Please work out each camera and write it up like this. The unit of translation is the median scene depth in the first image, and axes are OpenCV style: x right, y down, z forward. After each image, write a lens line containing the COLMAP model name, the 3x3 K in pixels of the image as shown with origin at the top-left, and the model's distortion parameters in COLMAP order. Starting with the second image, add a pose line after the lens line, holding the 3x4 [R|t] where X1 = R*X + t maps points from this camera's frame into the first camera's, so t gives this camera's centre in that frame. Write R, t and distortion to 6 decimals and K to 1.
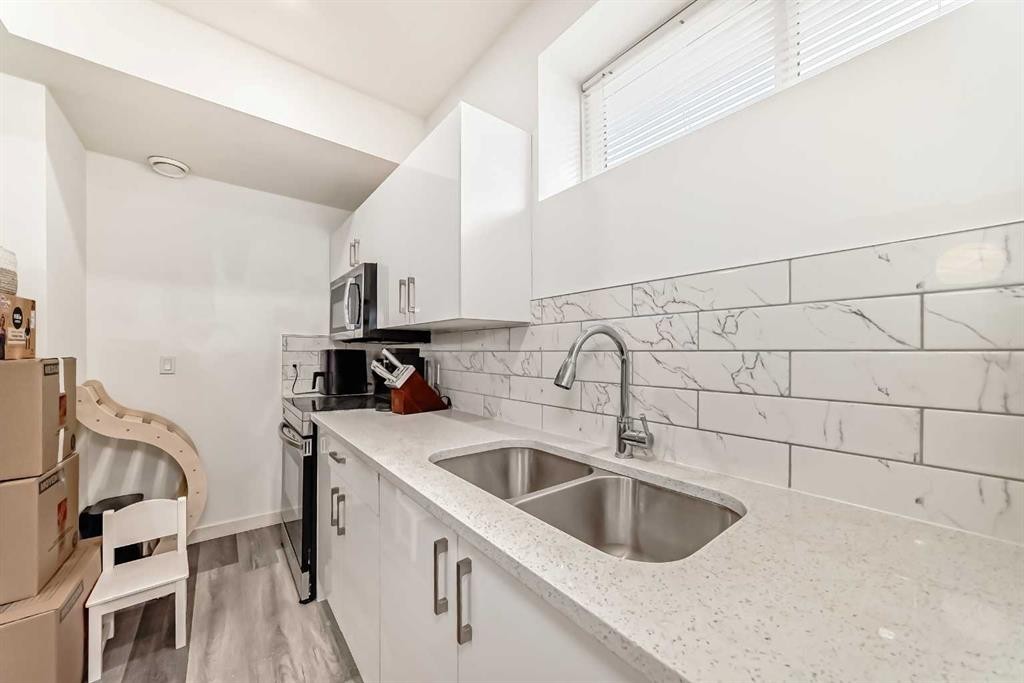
lens RADIAL K [[375.3, 0, 511.3], [0, 375.3, 348.8], [0, 0, 1]] dist [-0.014684, 0.000017]
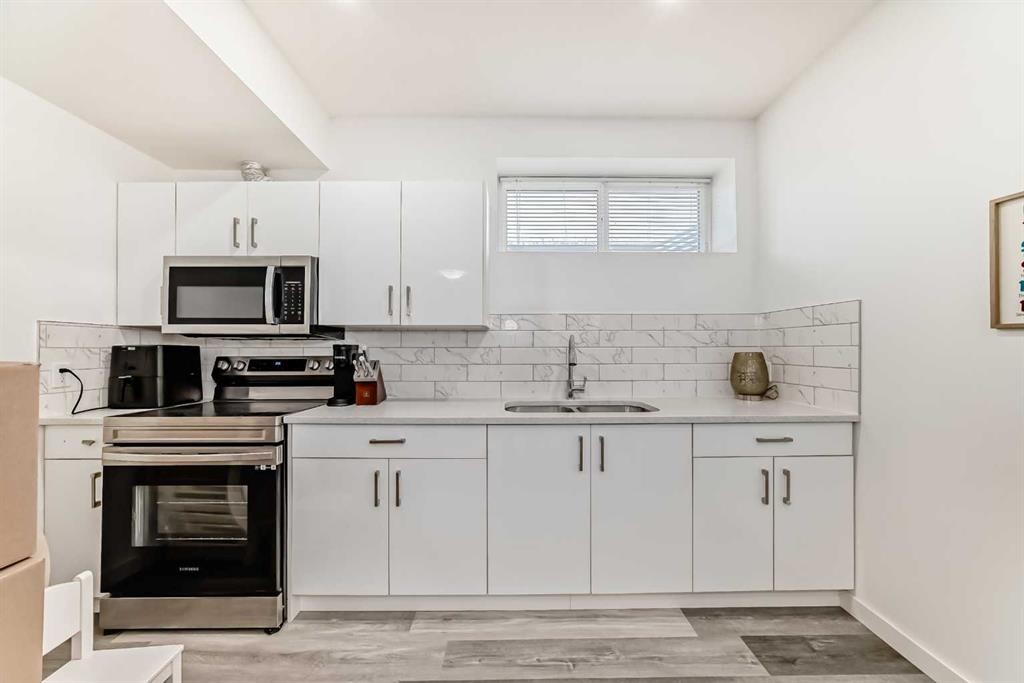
lens RADIAL K [[375.3, 0, 509.3], [0, 375.3, 343.8], [0, 0, 1]] dist [-0.014684, 0.000017]
pose [[0.606038, 0.006523, 0.795409, -1.094342], [-0.003922, 0.999979, -0.005213, -0.000931], [-0.795426, 0.000039, 0.606051, 0.017840]]
